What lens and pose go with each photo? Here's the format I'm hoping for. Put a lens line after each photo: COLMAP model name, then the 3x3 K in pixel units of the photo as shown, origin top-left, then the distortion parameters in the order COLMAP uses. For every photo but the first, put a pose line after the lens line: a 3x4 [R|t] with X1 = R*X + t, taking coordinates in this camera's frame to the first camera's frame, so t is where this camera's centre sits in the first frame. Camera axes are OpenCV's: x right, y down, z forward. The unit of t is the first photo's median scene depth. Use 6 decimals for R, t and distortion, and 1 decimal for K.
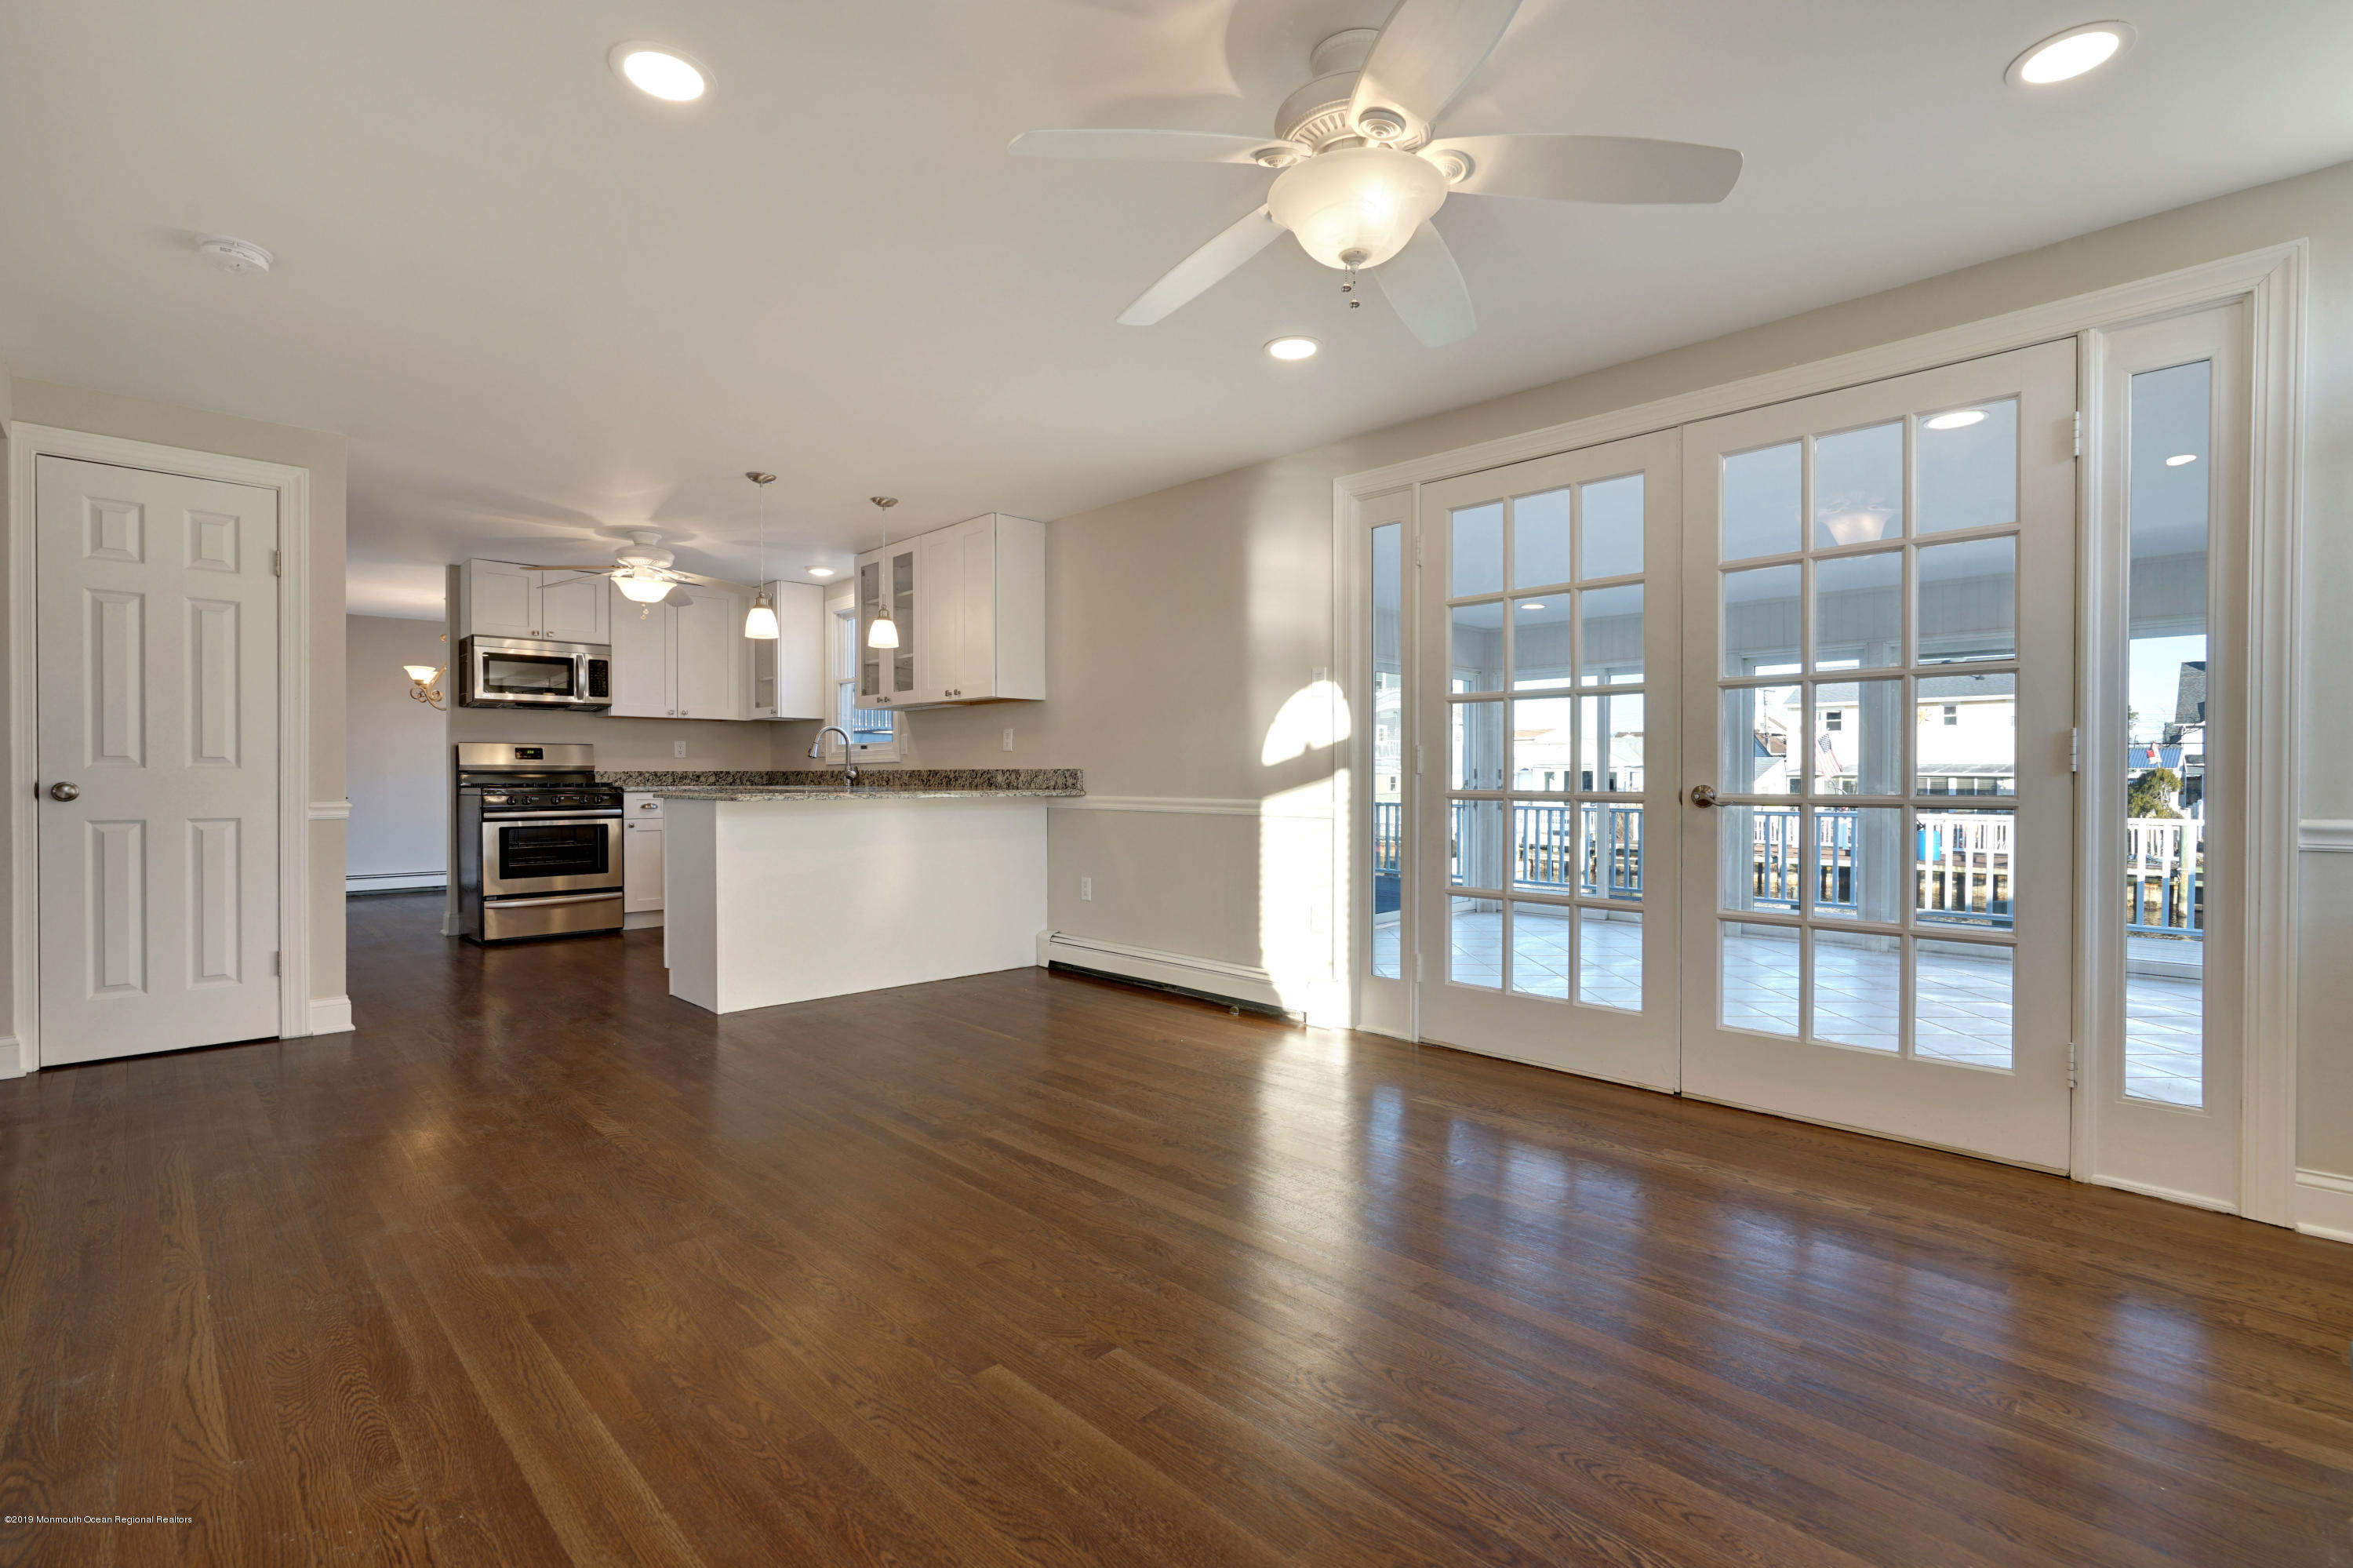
lens RADIAL K [[1058.0, 0, 1172.3], [0, 1058.0, 788.0], [0, 0, 1]] dist [-0.003508, 0.000485]
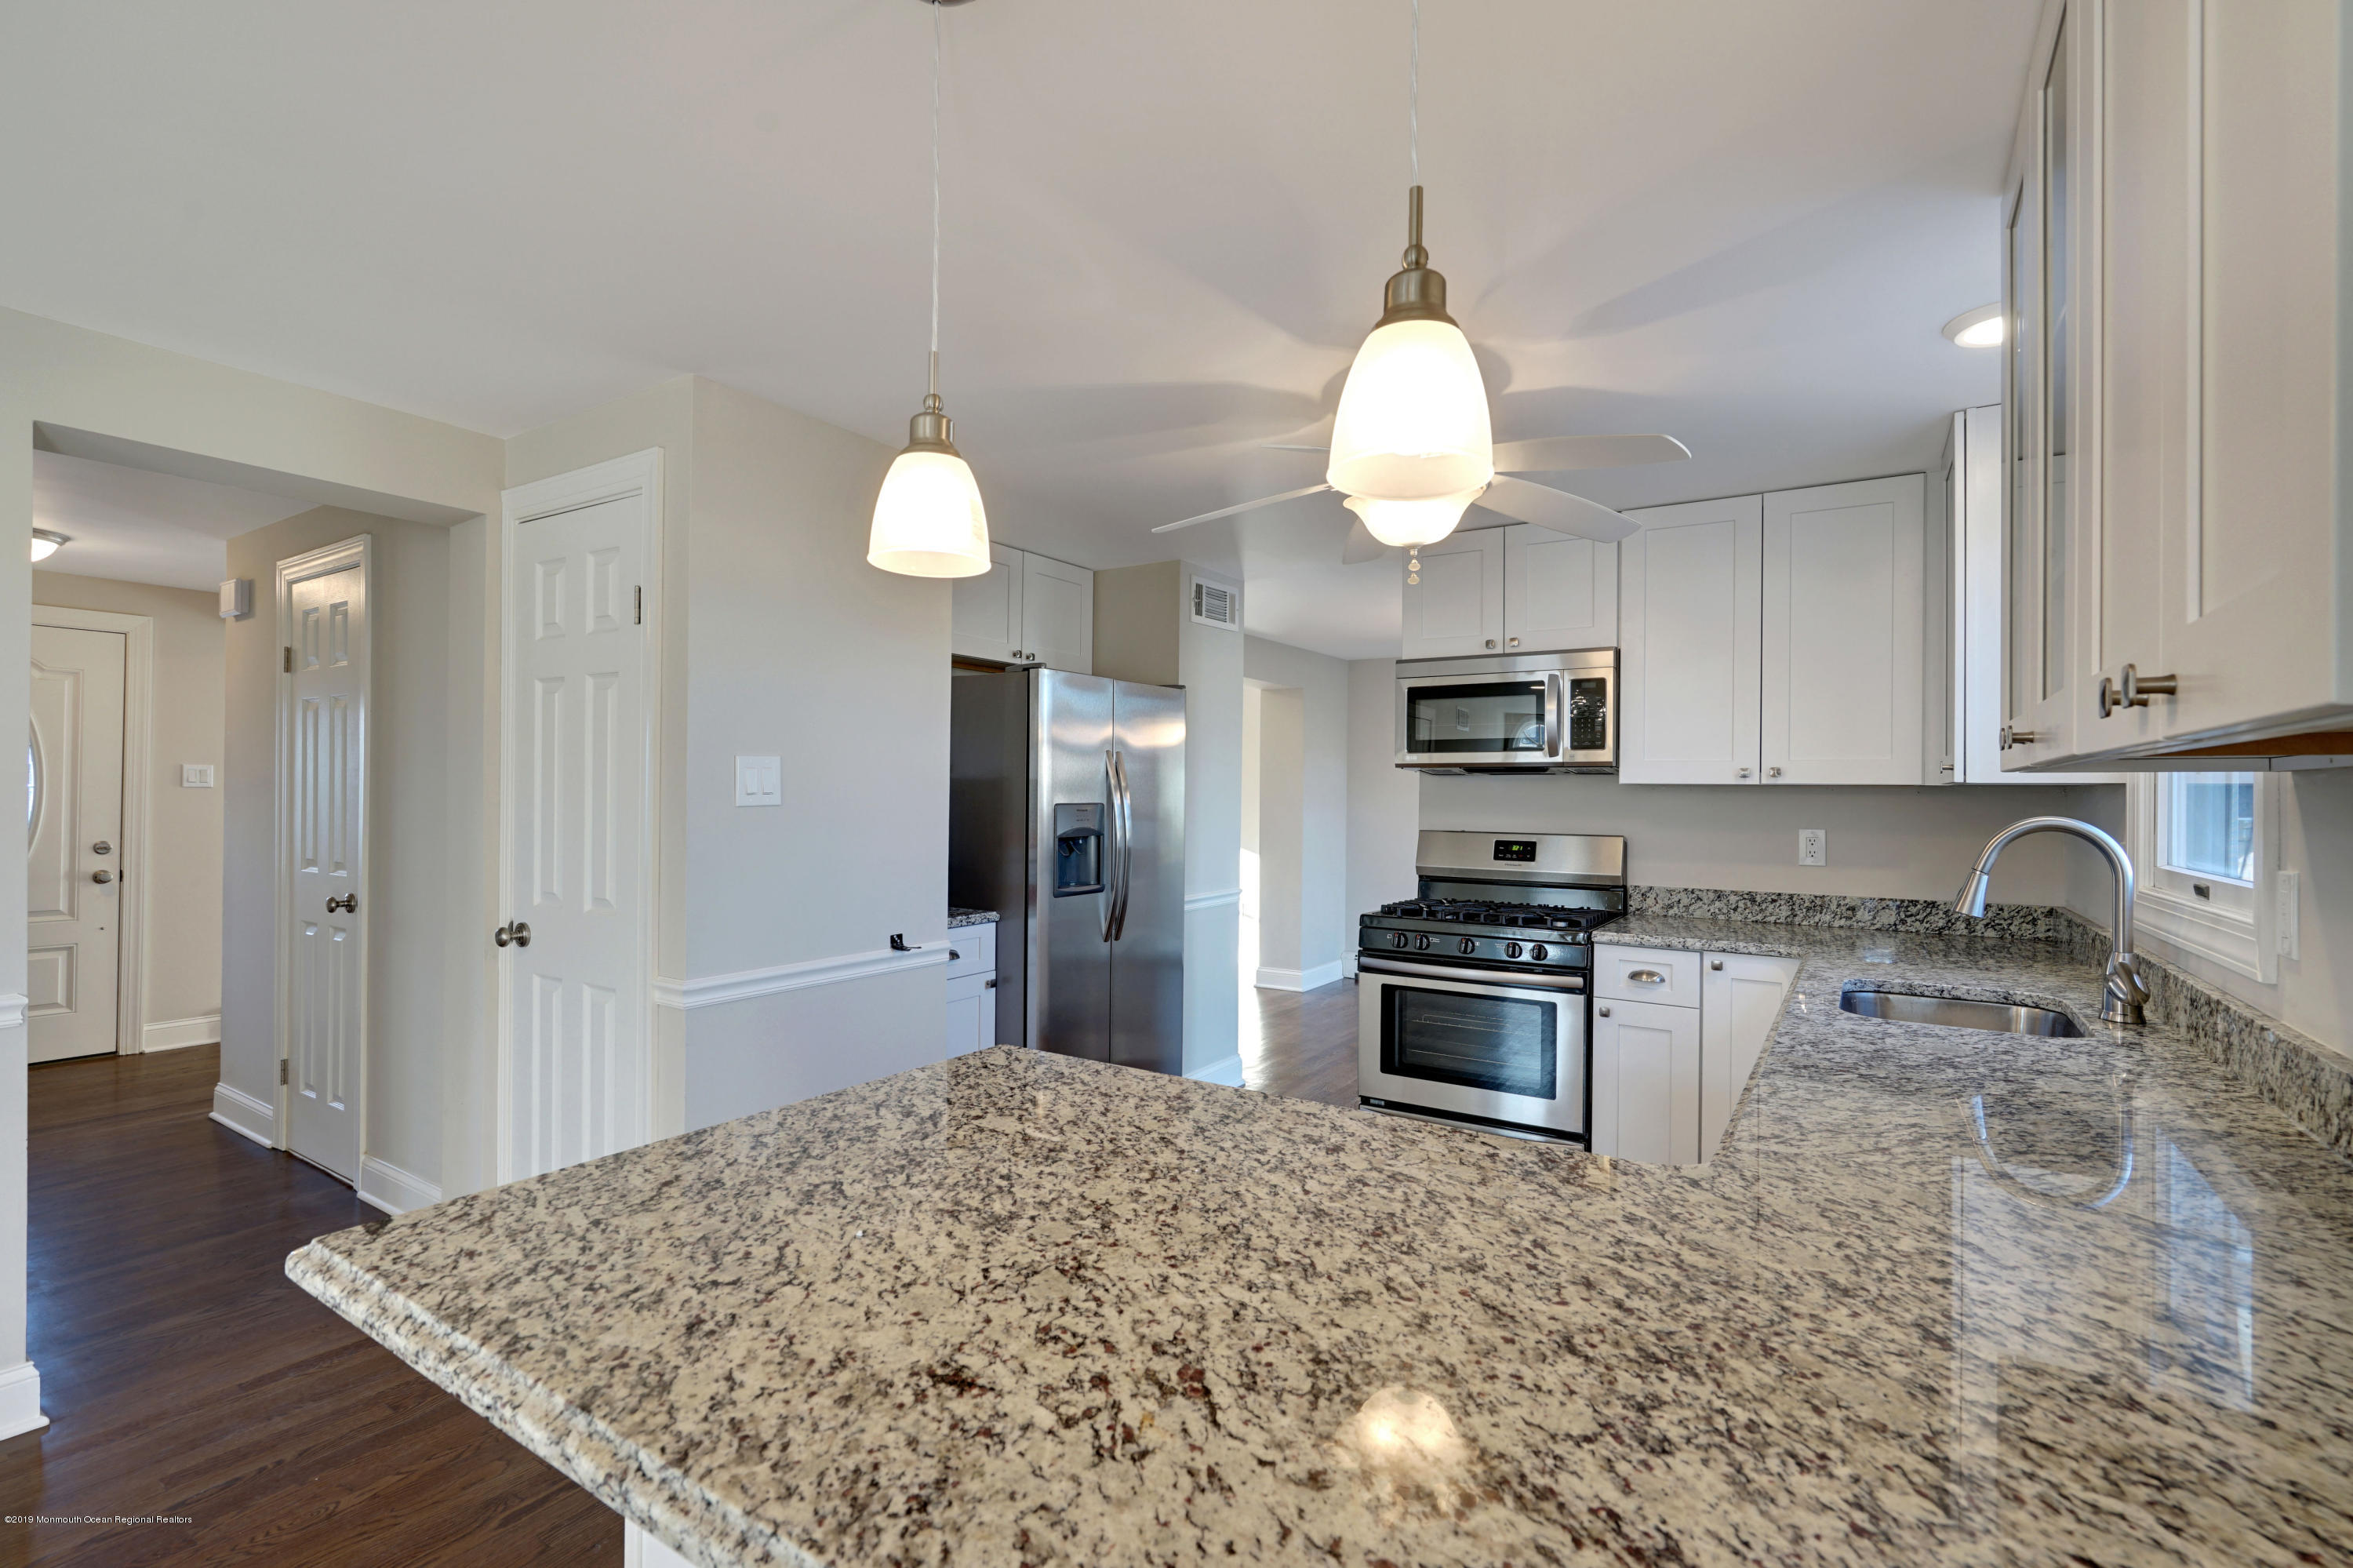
lens RADIAL K [[1061.4, 0, 1176.5], [0, 1061.4, 784.0], [0, 0, 1]] dist [0.003215, 0.000881]
pose [[0.223645, -0.002412, -0.974668, -0.080335], [-0.019955, 0.999776, -0.007053, -0.062324], [0.974466, 0.021027, 0.223547, 0.698095]]
